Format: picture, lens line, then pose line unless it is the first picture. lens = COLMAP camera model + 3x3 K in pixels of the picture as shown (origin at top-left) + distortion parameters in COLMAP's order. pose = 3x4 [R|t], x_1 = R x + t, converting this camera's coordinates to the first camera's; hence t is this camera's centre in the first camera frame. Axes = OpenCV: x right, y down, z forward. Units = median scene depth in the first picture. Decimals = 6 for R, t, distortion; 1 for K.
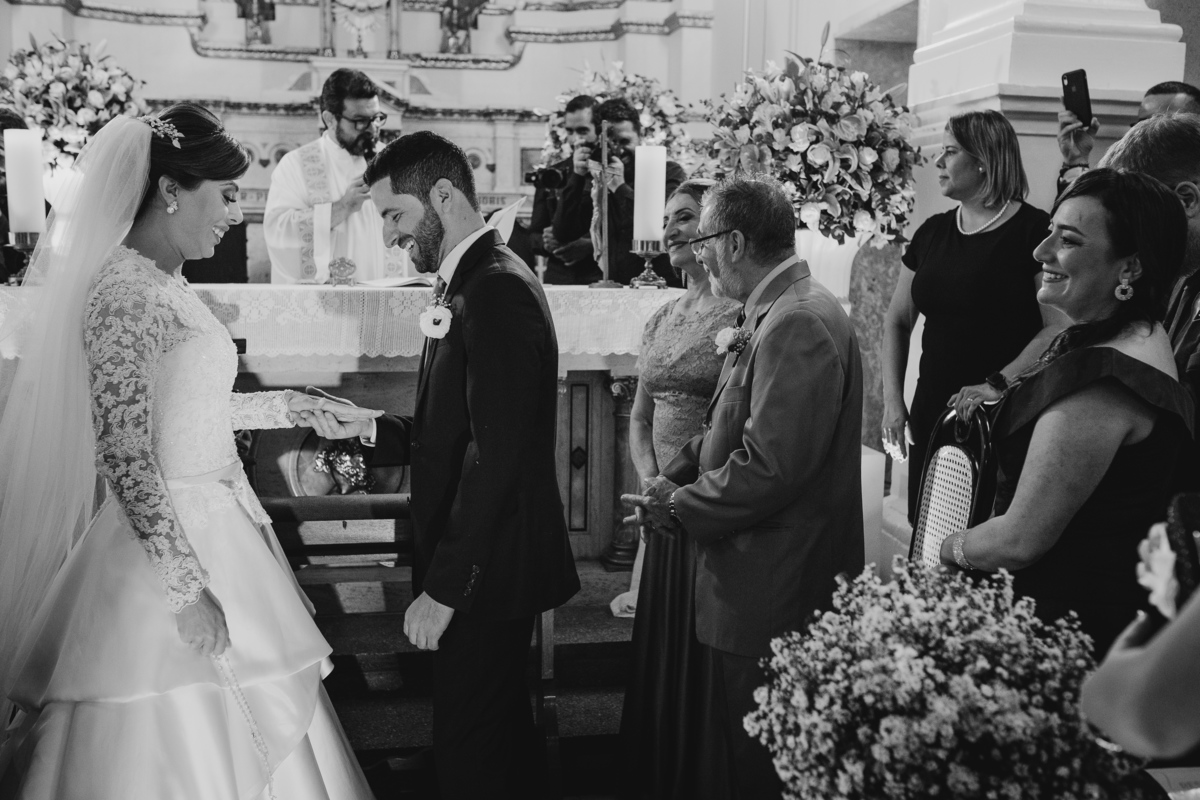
lens RADIAL K [[1213.8, 0, 603.1], [0, 1213.8, 349.4], [0, 0, 1]] dist [-0.004862, 0.025550]
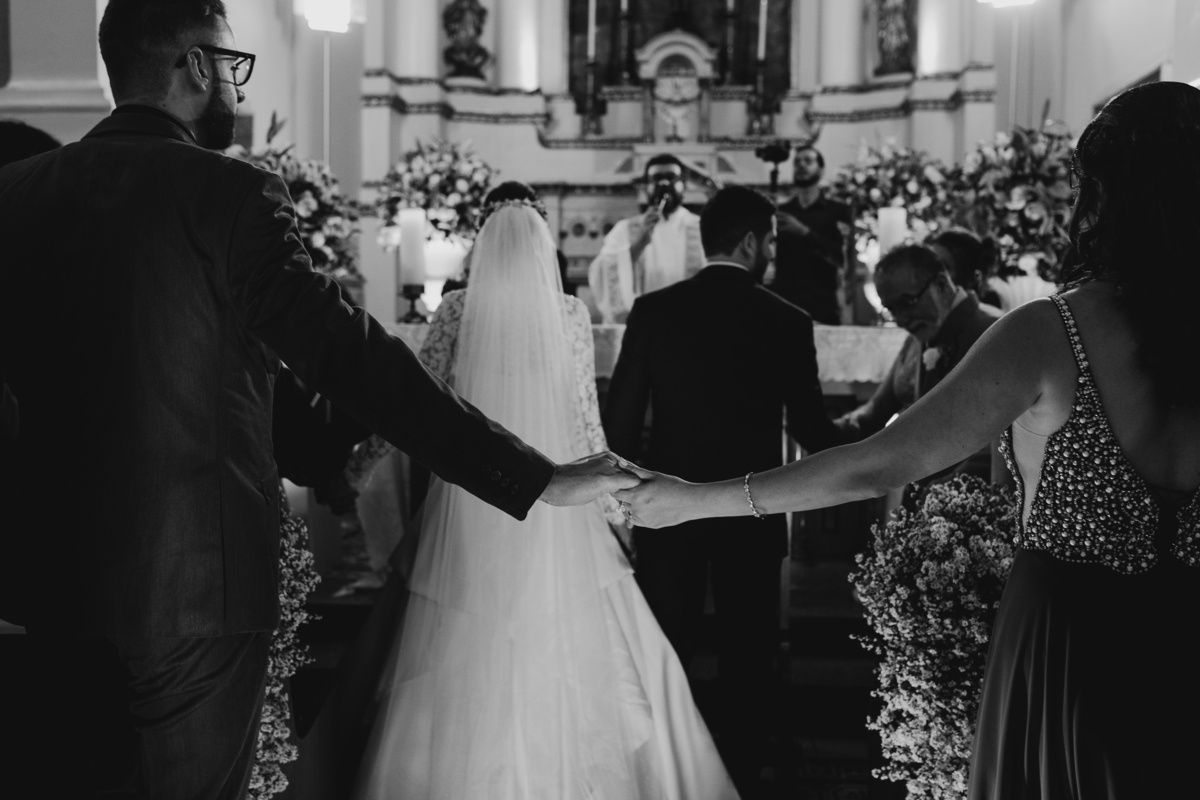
lens RADIAL K [[1181.3, 0, 600.0], [0, 1181.3, 400.0], [0, 0, 1]] dist [-0.053922, 0.013872]
pose [[0.961828, 0.014133, -0.273289, 0.041703], [-0.018586, 0.999733, -0.013713, 0.021793], [0.273022, 0.018268, 0.961834, -0.097241]]
